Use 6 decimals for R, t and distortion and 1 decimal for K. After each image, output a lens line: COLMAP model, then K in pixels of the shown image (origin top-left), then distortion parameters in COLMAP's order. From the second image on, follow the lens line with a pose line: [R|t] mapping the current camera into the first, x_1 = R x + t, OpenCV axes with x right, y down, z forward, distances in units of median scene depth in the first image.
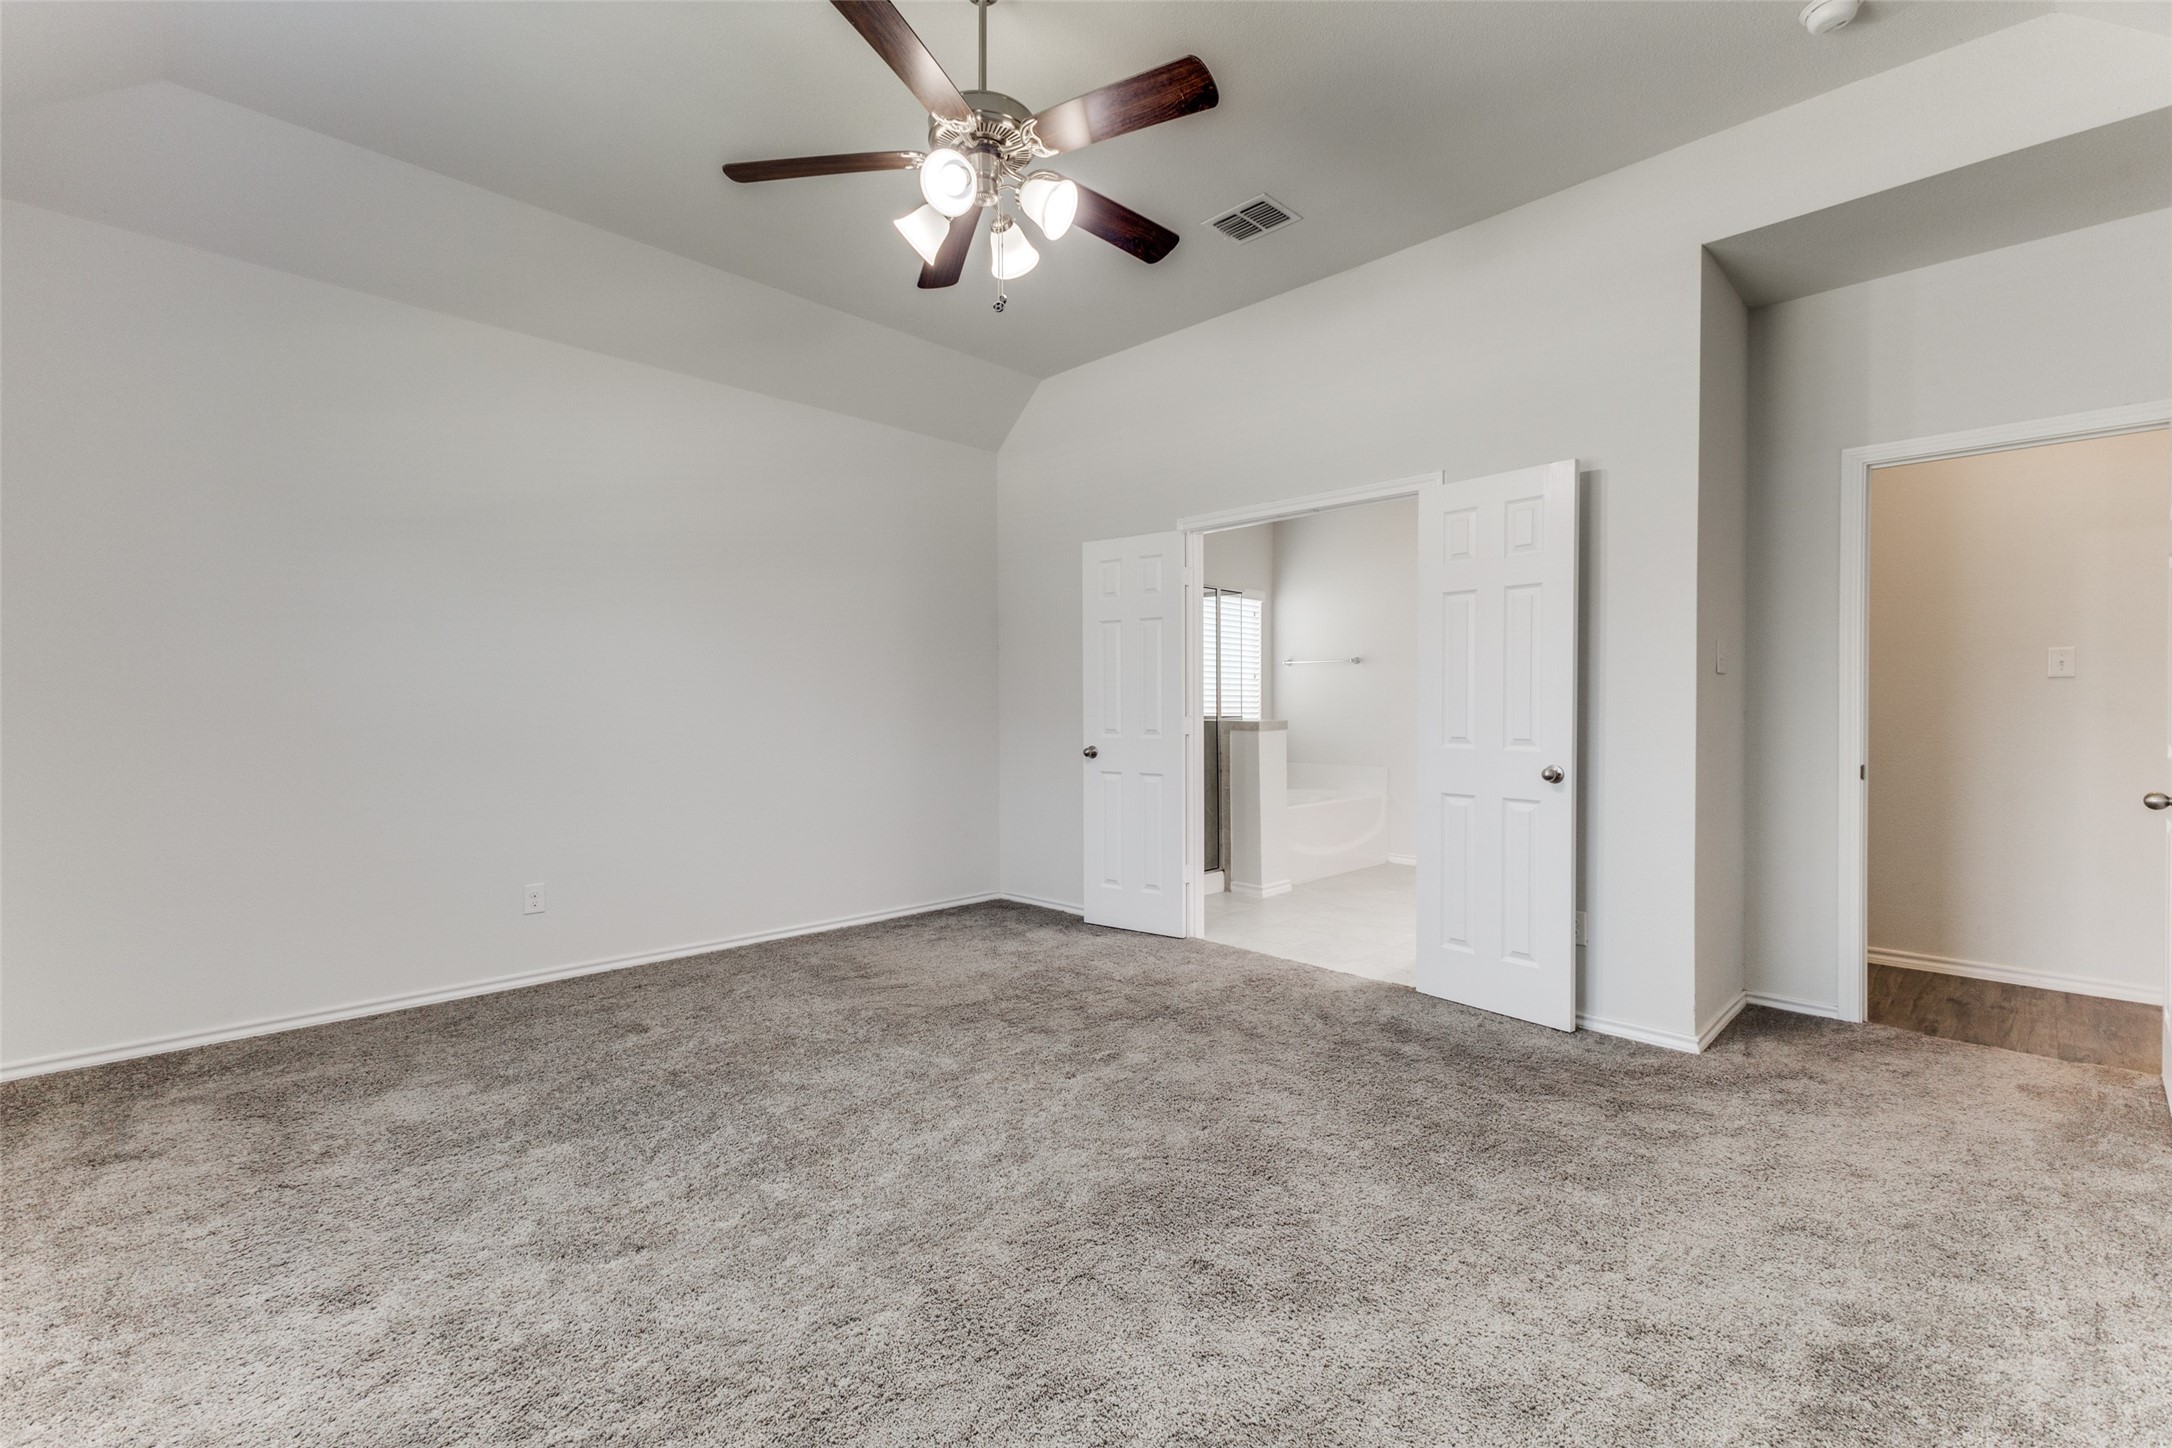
lens RADIAL K [[934.7, 0, 1088.6], [0, 934.7, 716.5], [0, 0, 1]] dist [0.016285, -0.006040]
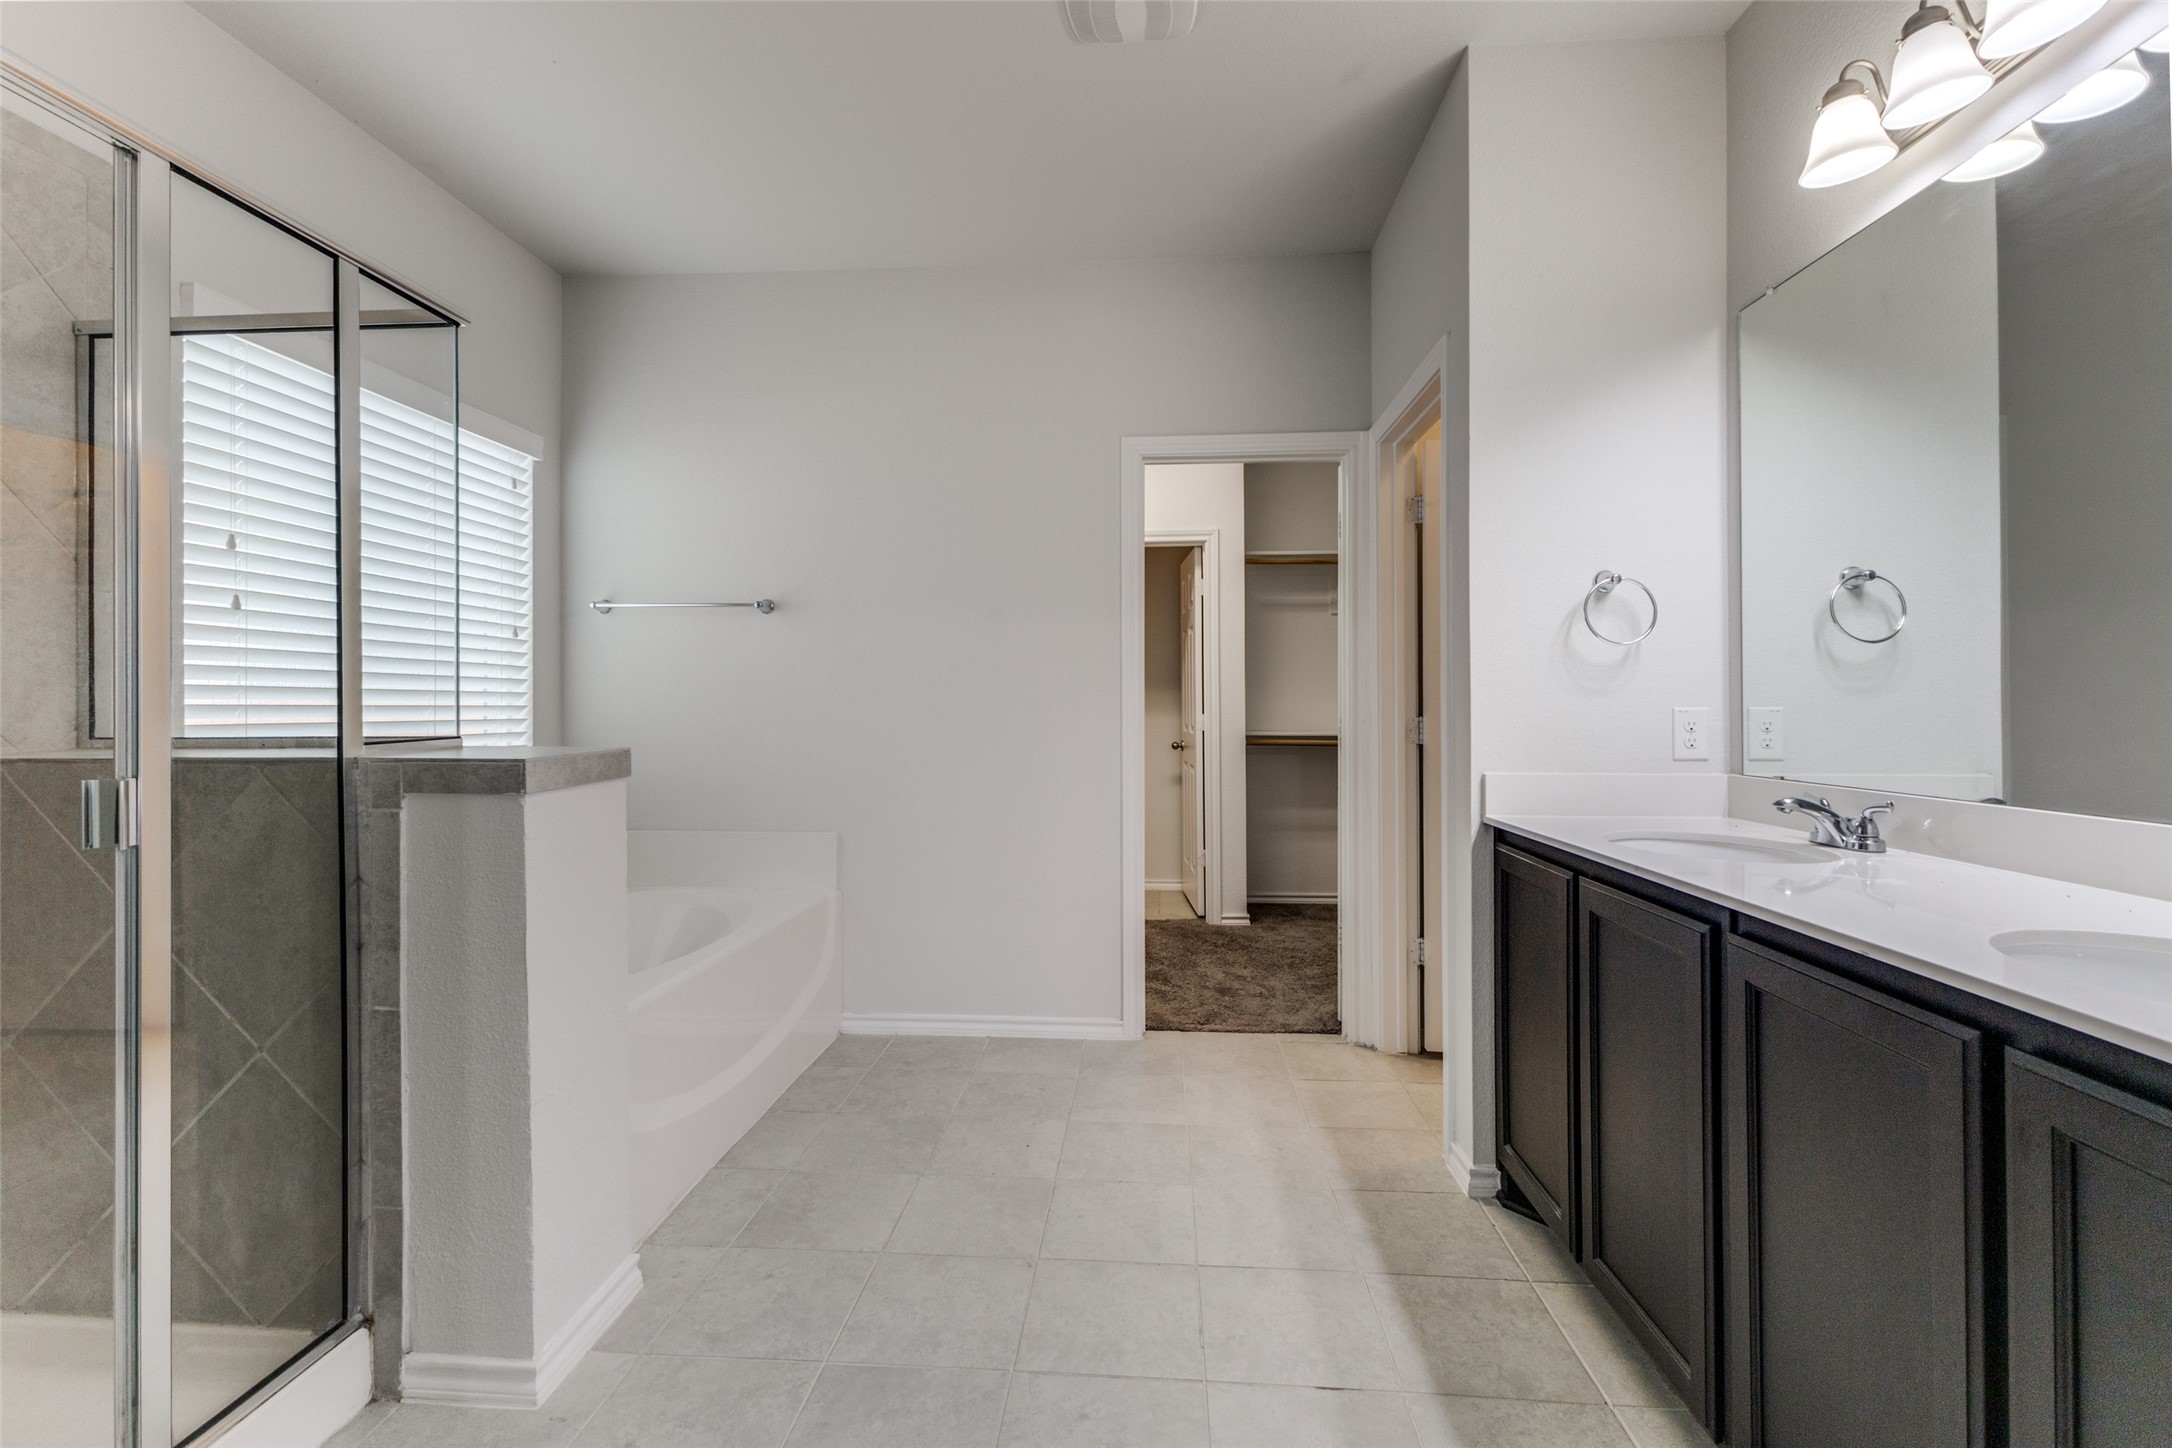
lens RADIAL K [[934.7, 0, 1088.6], [0, 934.7, 716.5], [0, 0, 1]] dist [0.016285, -0.006040]
pose [[0.755989, -0.003705, 0.654574, 0.122775], [-0.000716, 0.999979, 0.006487, -0.009350], [-0.654584, -0.005373, 0.755970, 0.659381]]
